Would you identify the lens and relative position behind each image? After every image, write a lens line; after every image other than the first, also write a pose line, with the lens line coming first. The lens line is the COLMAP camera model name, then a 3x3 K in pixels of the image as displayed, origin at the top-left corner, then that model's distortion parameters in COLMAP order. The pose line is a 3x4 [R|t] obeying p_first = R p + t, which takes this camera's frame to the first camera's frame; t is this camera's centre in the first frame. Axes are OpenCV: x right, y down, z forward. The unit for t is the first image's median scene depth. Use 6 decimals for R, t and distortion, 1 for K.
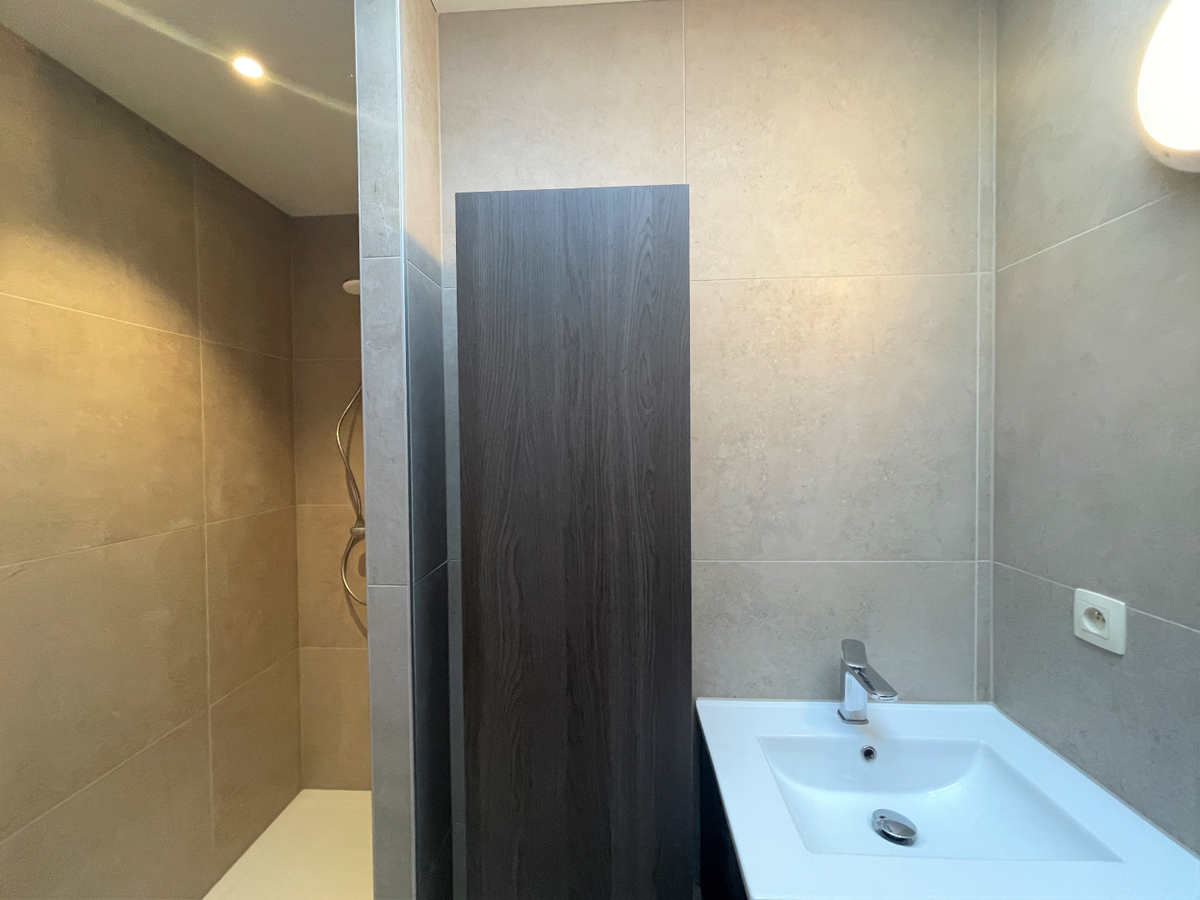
lens RADIAL K [[505.1, 0, 597.5], [0, 505.1, 448.3], [0, 0, 1]] dist [-0.005434, -0.000218]
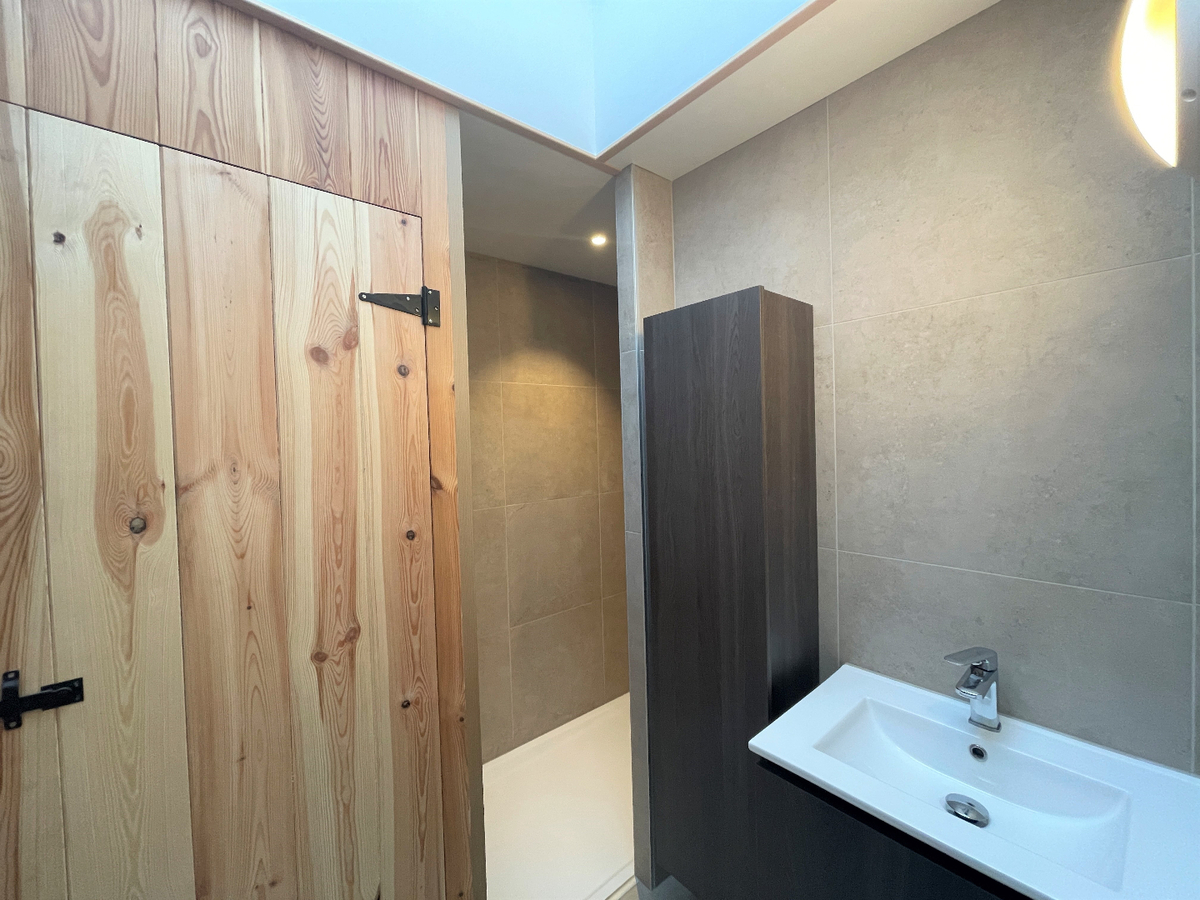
lens RADIAL K [[505.1, 0, 597.5], [0, 505.1, 448.3], [0, 0, 1]] dist [-0.005434, -0.000218]
pose [[0.681633, 0.008810, -0.731641, 0.690382], [0.005687, 0.999834, 0.017338, -0.051429], [0.731672, -0.015979, 0.681469, -0.270338]]
